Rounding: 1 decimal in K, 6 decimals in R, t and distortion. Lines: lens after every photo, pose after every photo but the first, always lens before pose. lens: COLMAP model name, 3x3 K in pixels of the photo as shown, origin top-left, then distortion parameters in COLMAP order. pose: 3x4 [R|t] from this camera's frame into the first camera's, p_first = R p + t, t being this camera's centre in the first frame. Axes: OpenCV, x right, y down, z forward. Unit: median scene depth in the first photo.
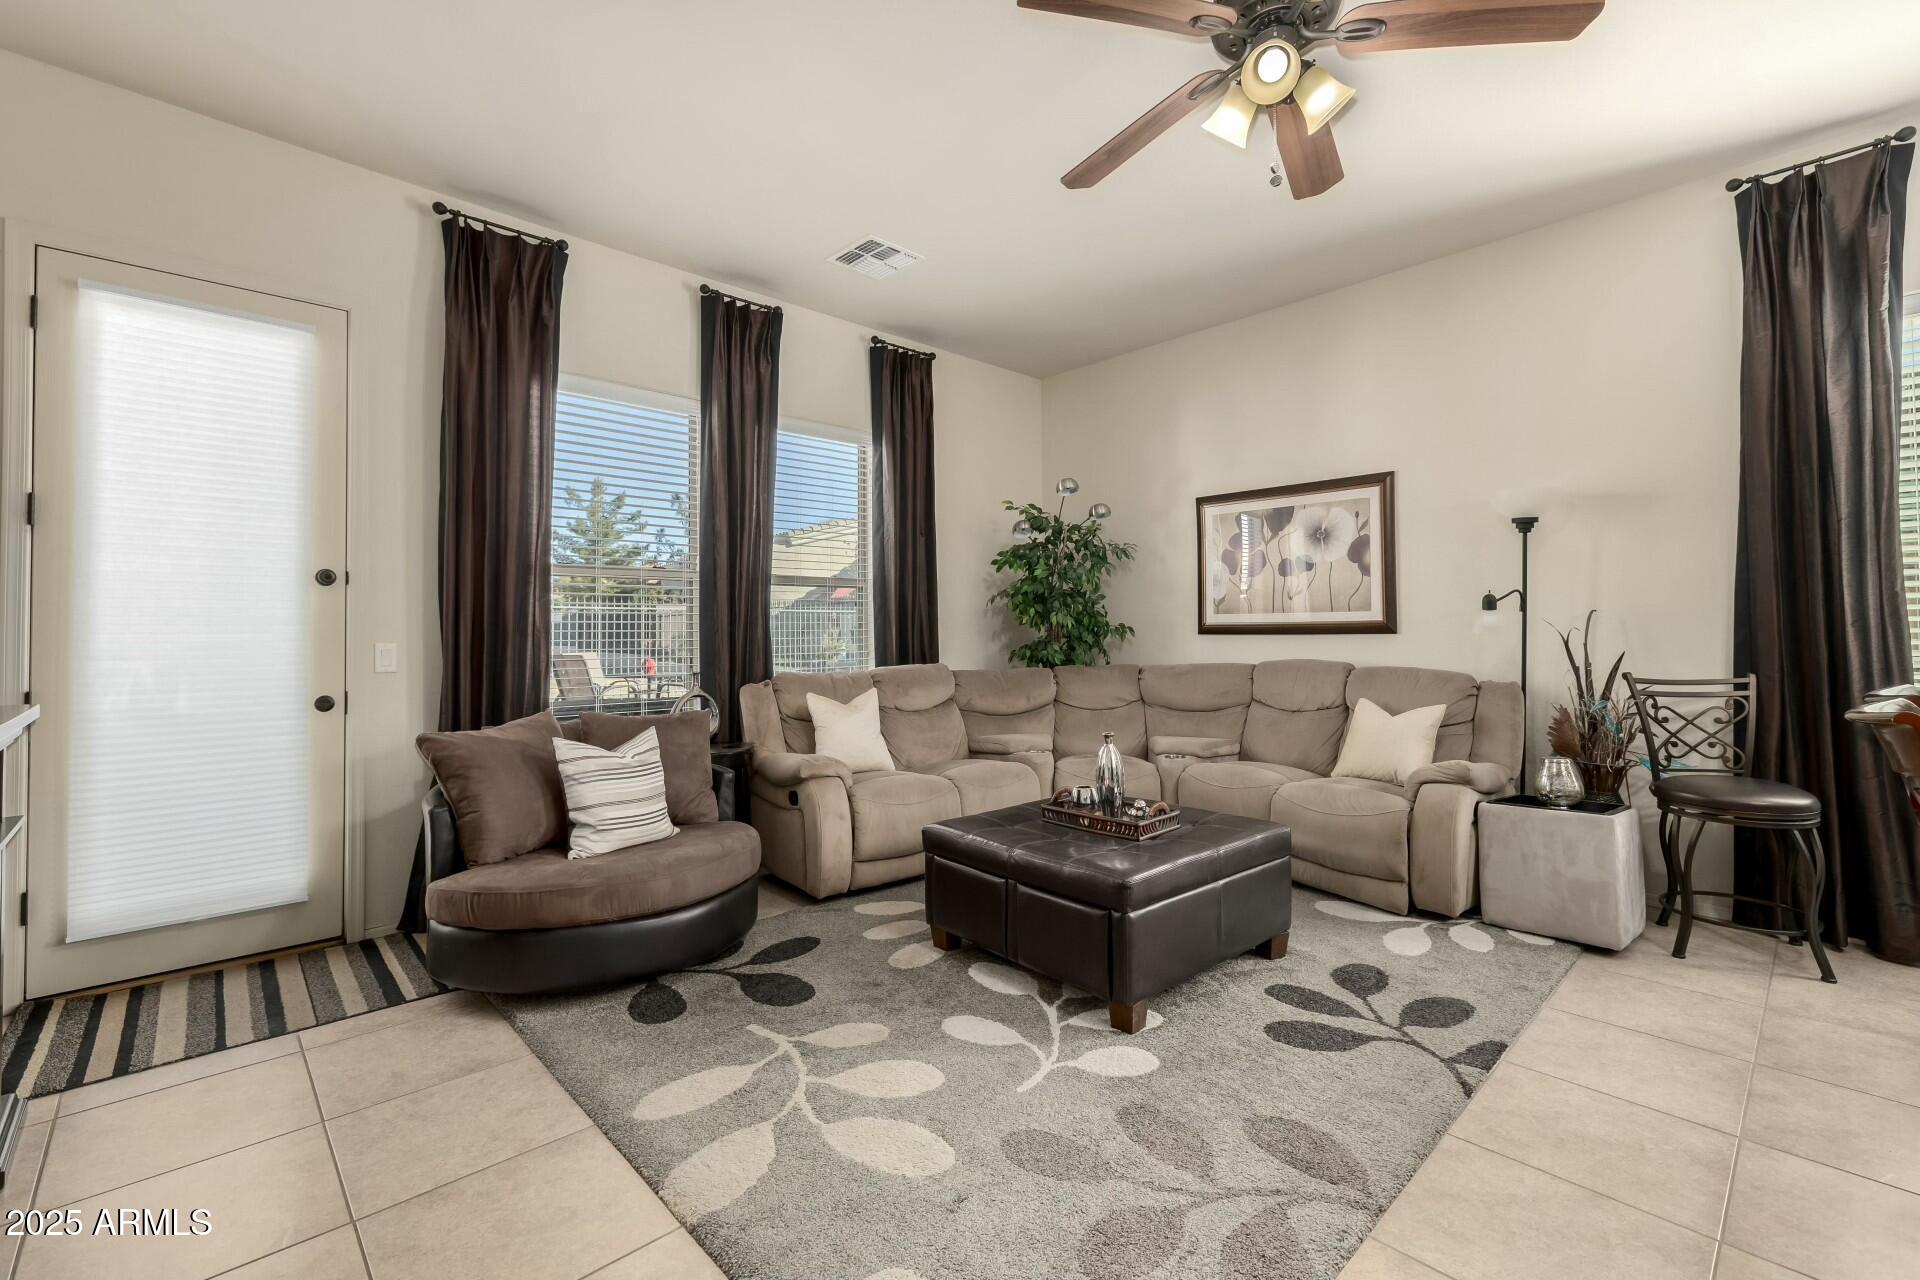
lens RADIAL K [[809.5, 0, 947.1], [0, 809.5, 623.3], [0, 0, 1]] dist [-0.000161, 0.000436]
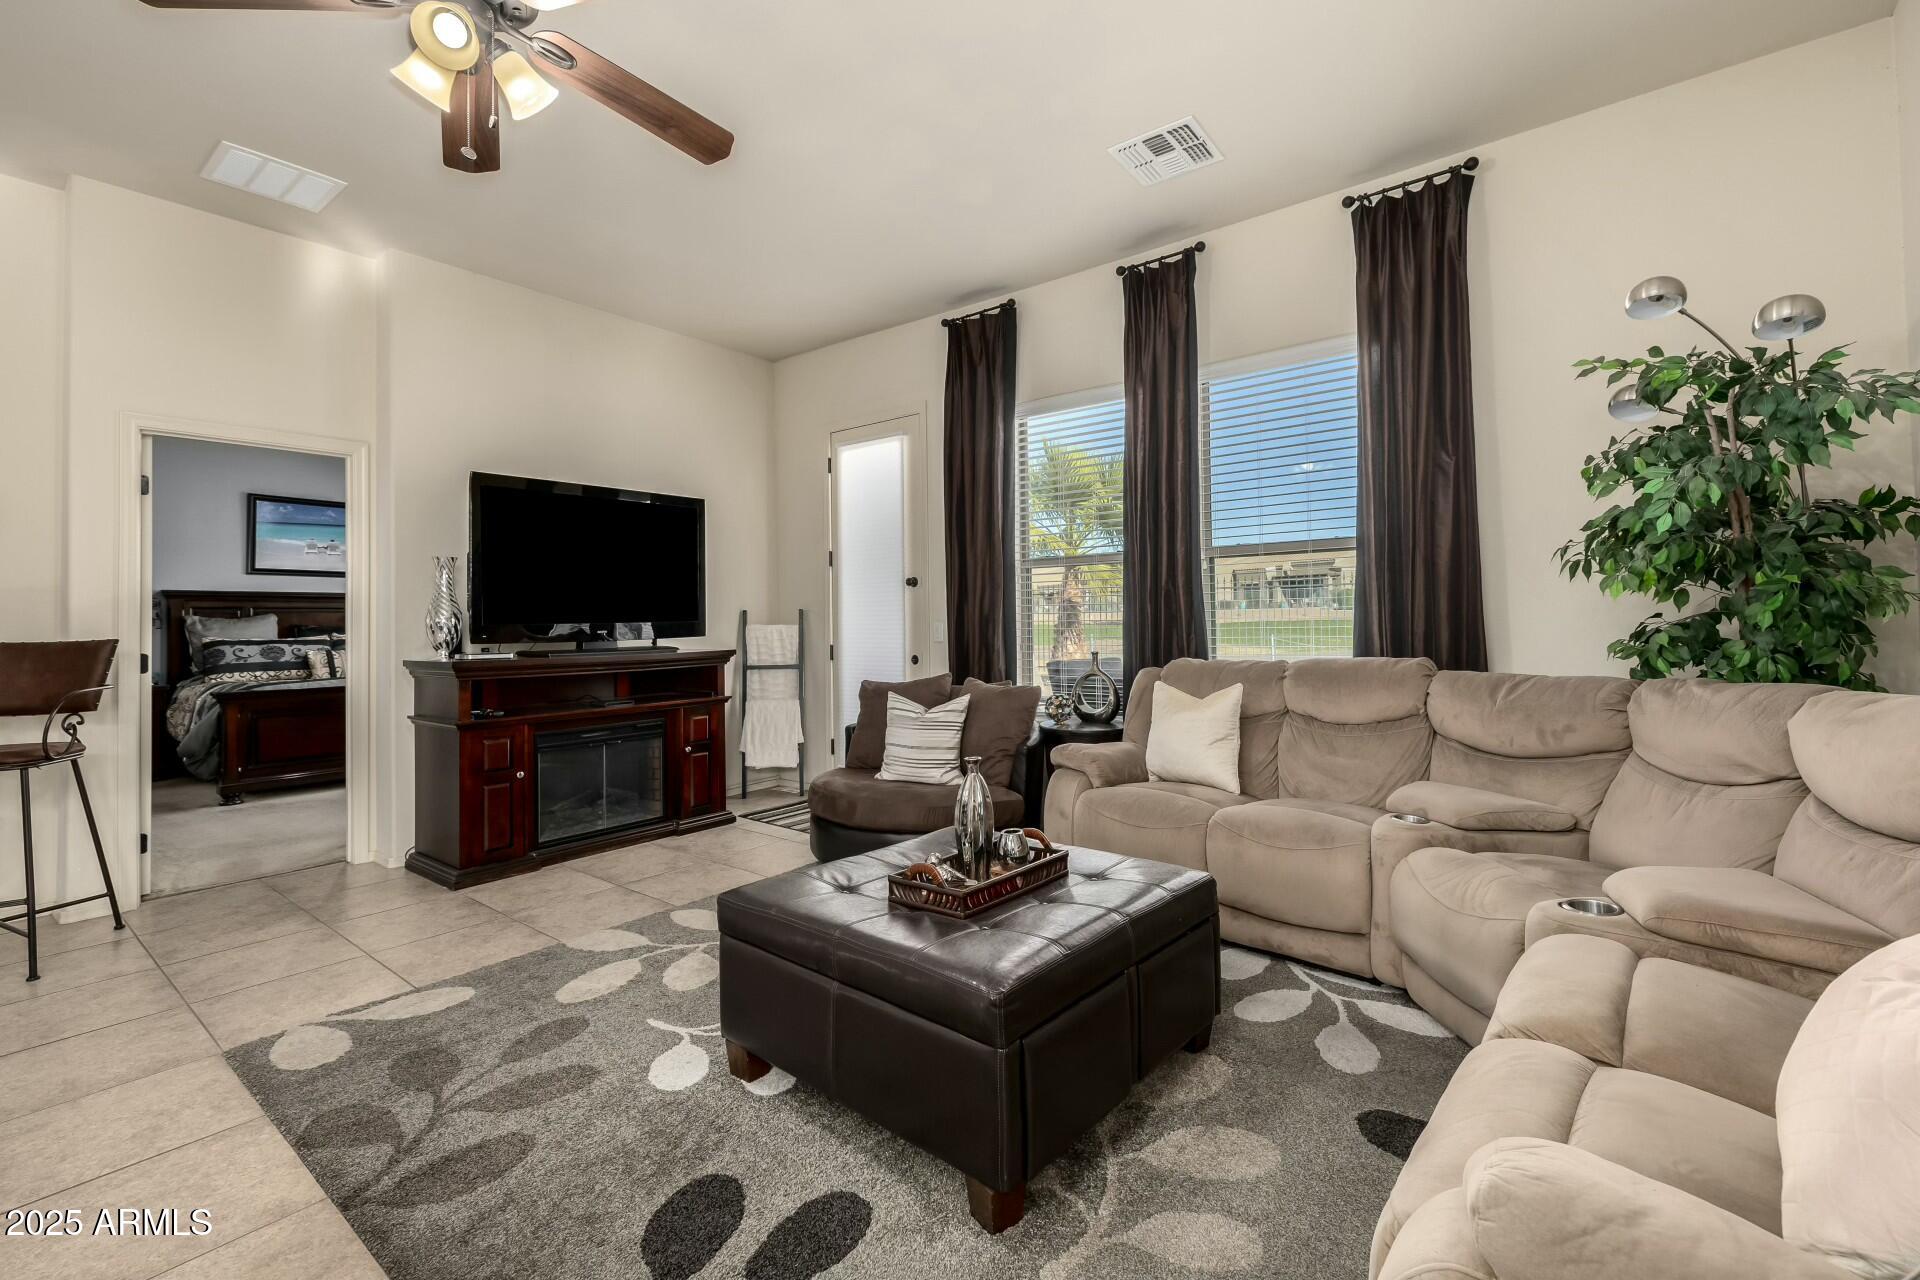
lens RADIAL K [[809.5, 0, 978.2], [0, 809.5, 614.5], [0, 0, 1]] dist [-0.000161, 0.000436]
pose [[0.175864, 0.004948, -0.984402, 0.769105], [0.028934, 0.999529, 0.010193, -0.003287], [0.983989, -0.030275, 0.175638, 0.746212]]
